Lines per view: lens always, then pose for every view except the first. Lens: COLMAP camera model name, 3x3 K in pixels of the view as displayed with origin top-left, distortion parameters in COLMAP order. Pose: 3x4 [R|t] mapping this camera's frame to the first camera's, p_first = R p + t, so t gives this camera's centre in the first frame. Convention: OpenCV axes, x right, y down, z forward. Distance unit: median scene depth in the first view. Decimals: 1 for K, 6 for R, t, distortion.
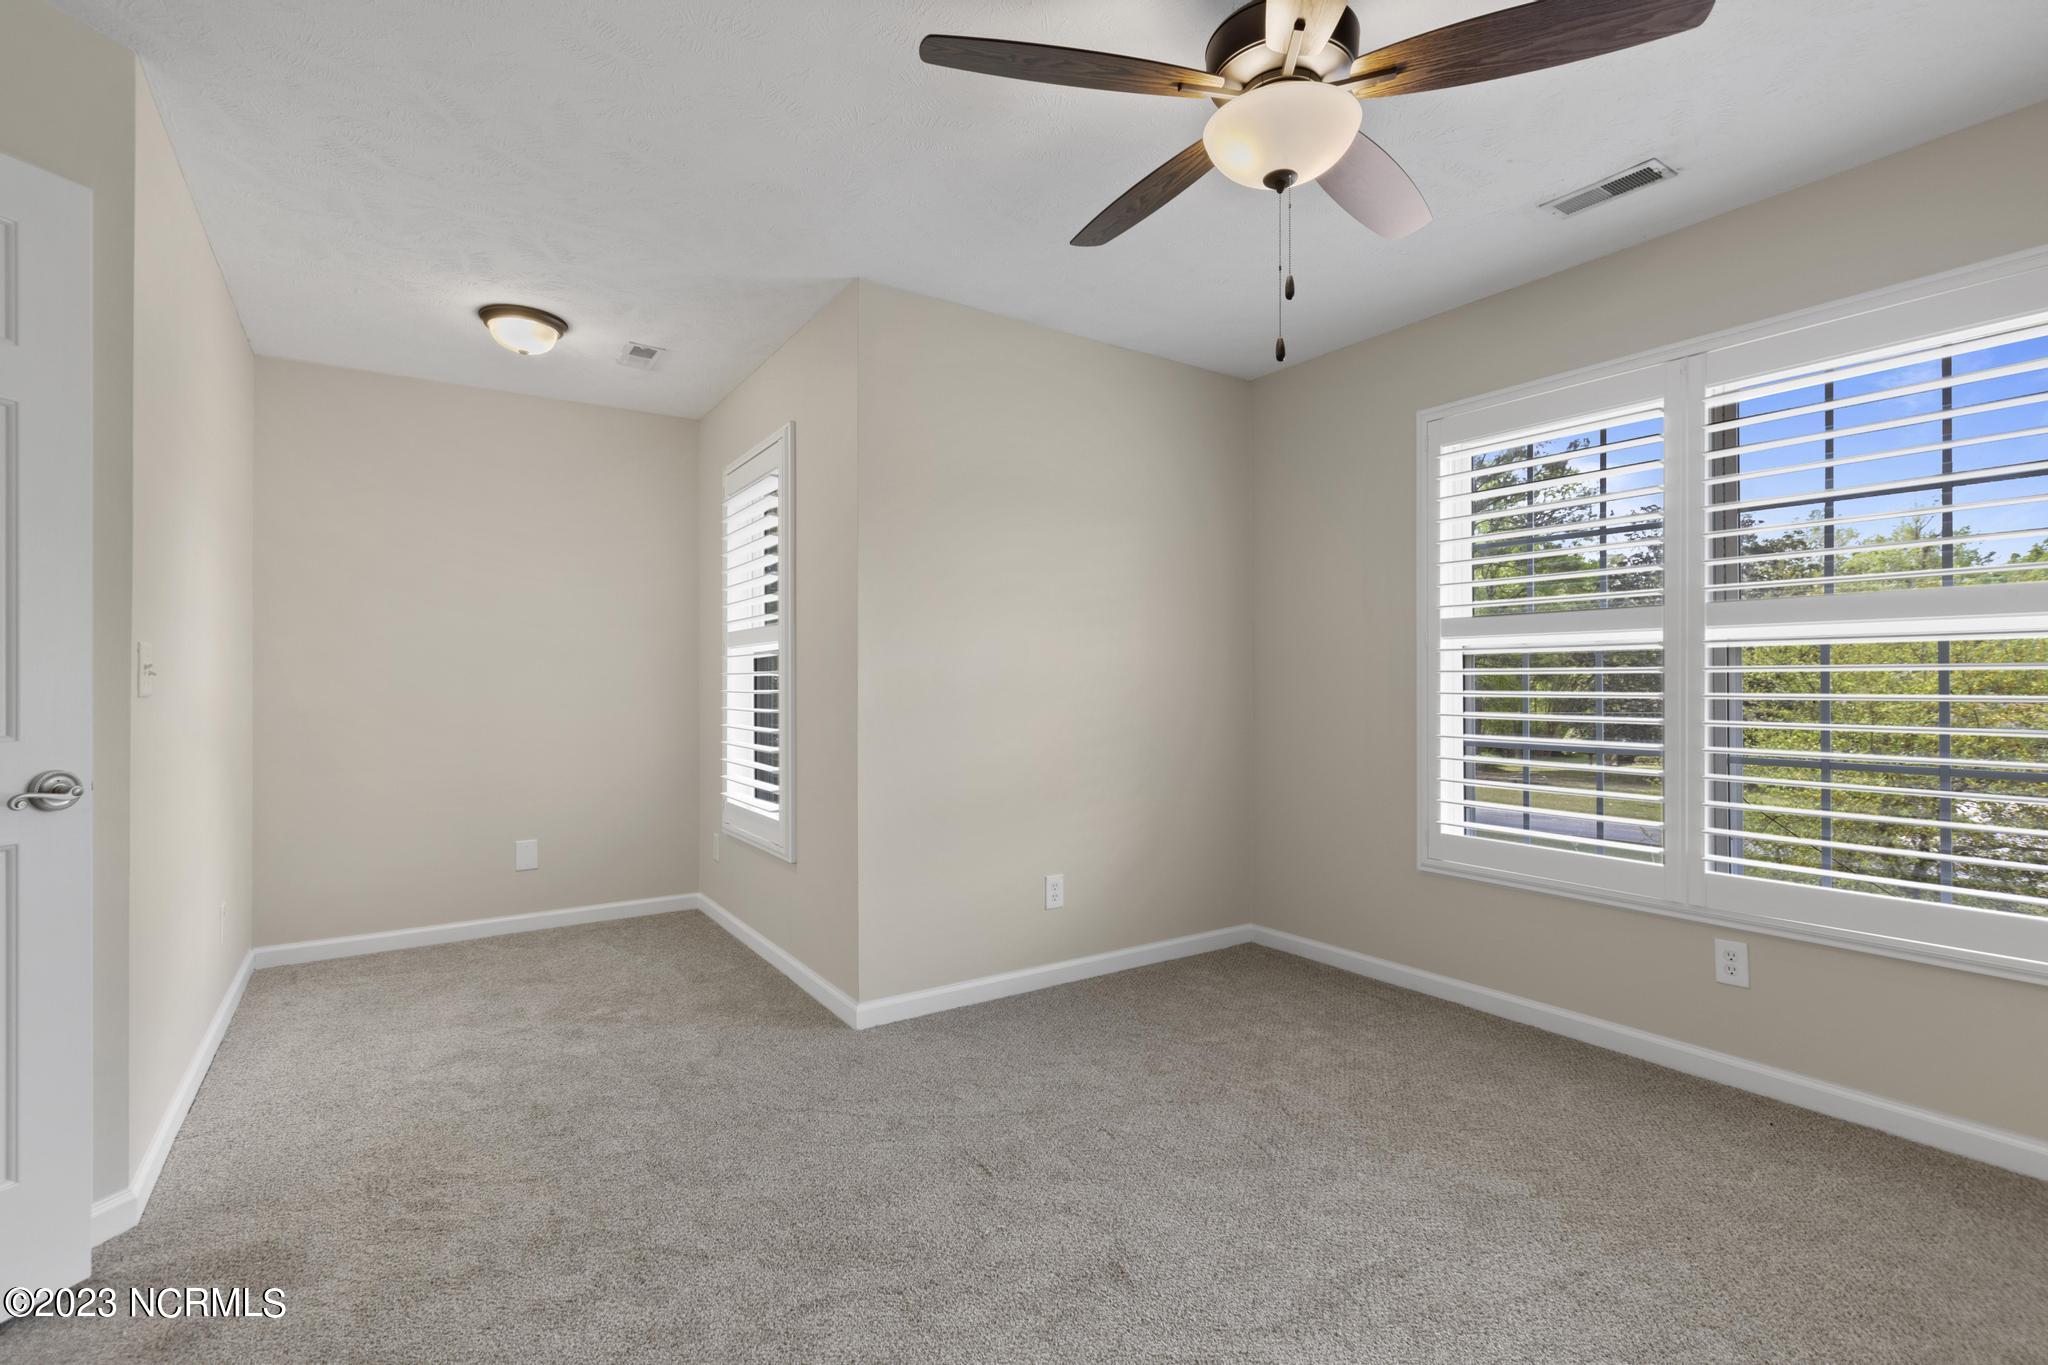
lens RADIAL K [[944.9, 0, 1027.9], [0, 944.9, 675.1], [0, 0, 1]] dist [-0.003112, -0.000134]
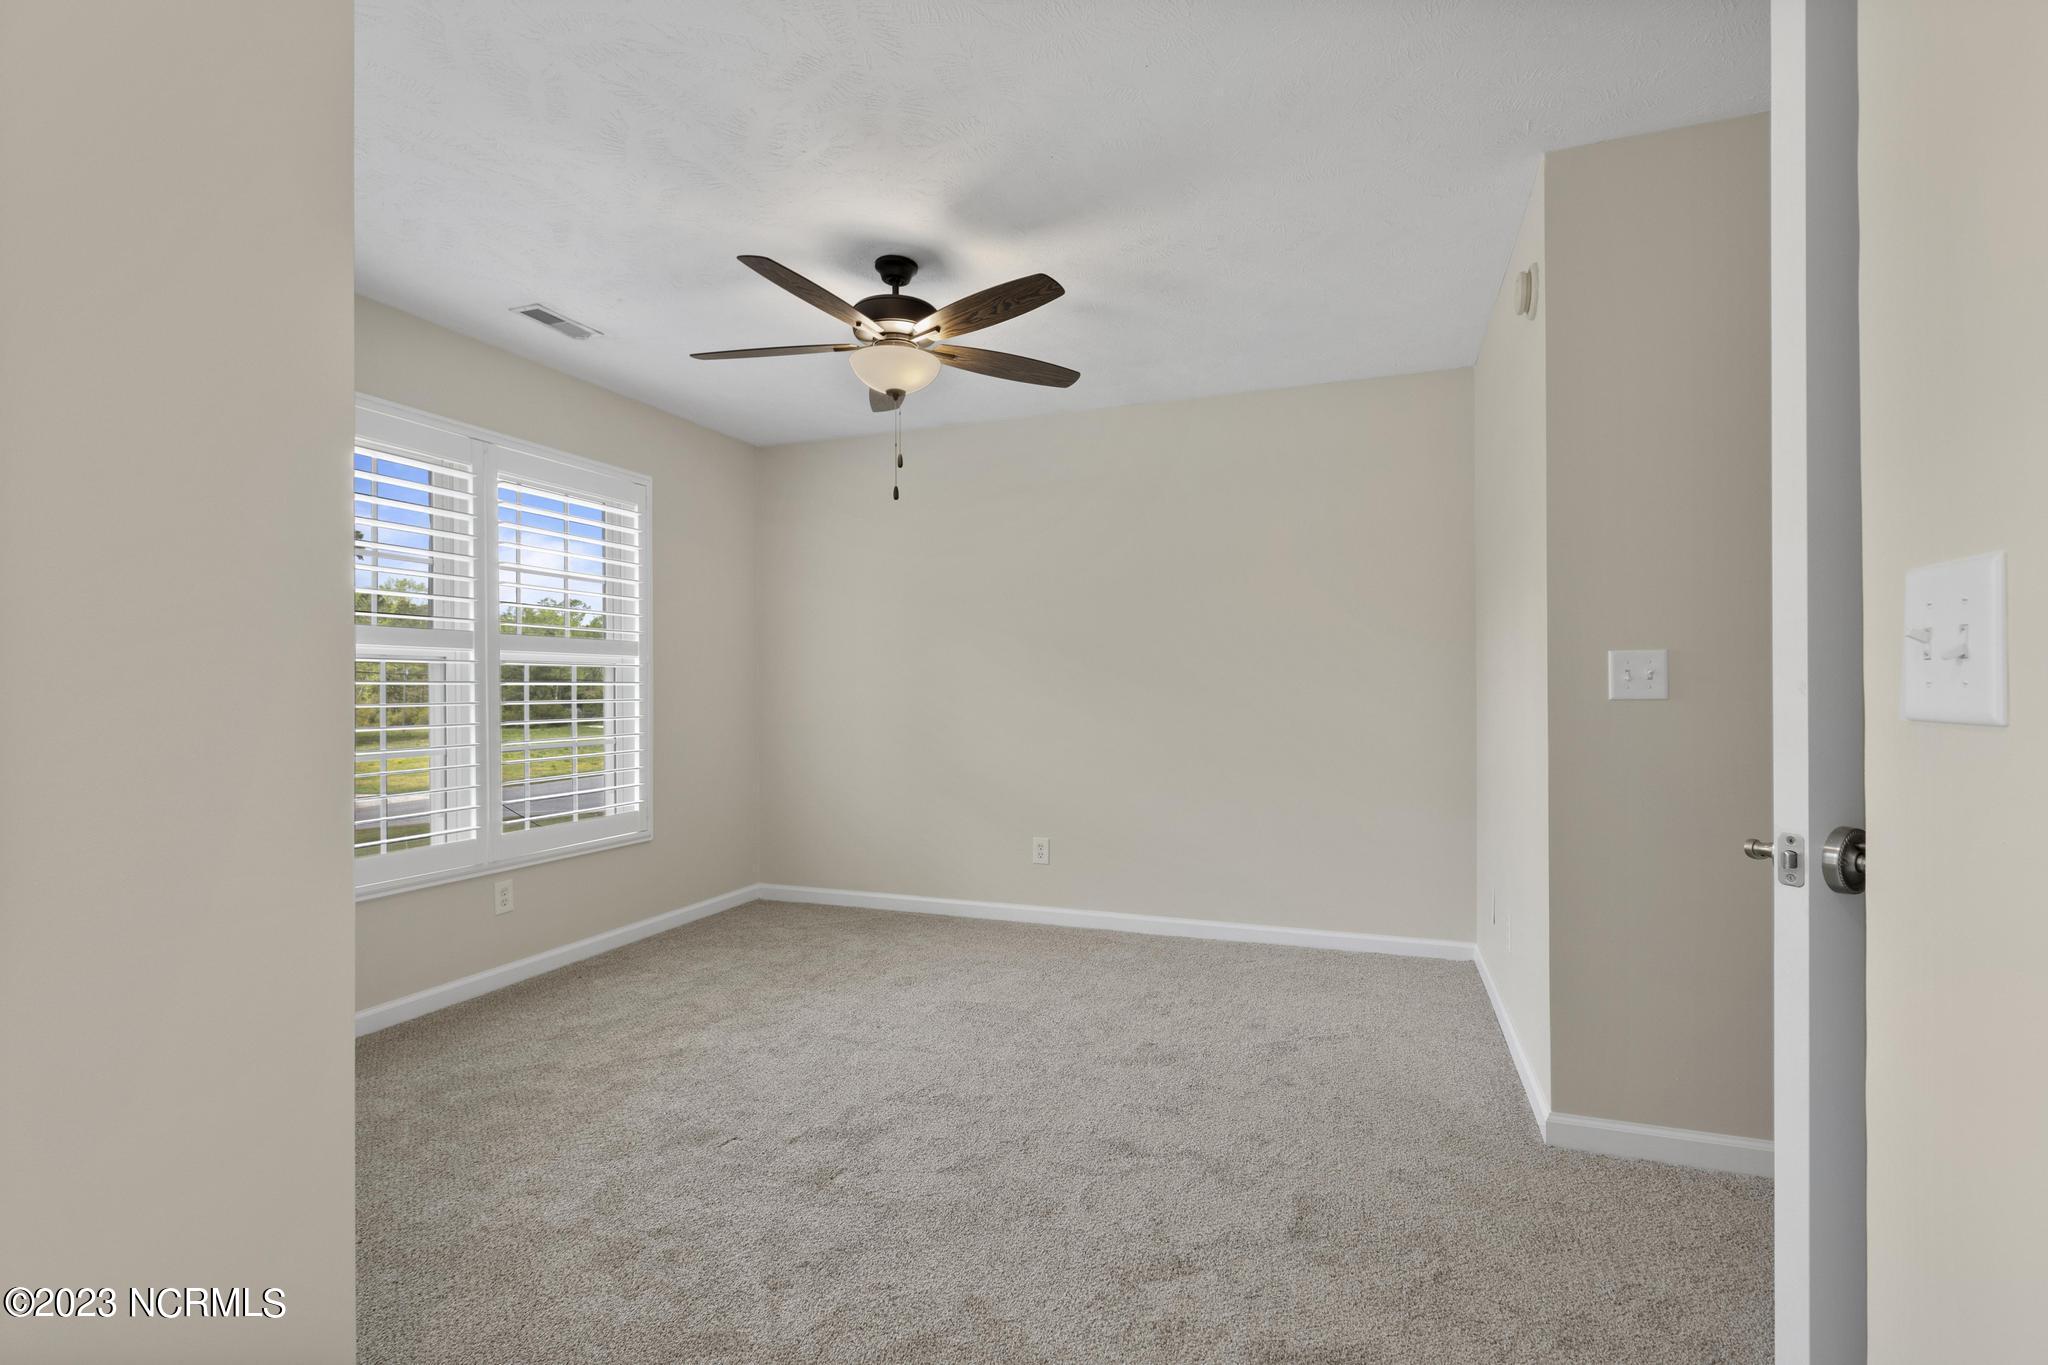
lens RADIAL K [[944.9, 0, 1023.8], [0, 944.9, 689.4], [0, 0, 1]] dist [-0.003112, -0.000134]
pose [[-0.594290, 0.004287, 0.804240, -0.594560], [-0.001559, 0.999978, -0.006483, 0.007677], [-0.804250, -0.005107, -0.594270, 0.885510]]
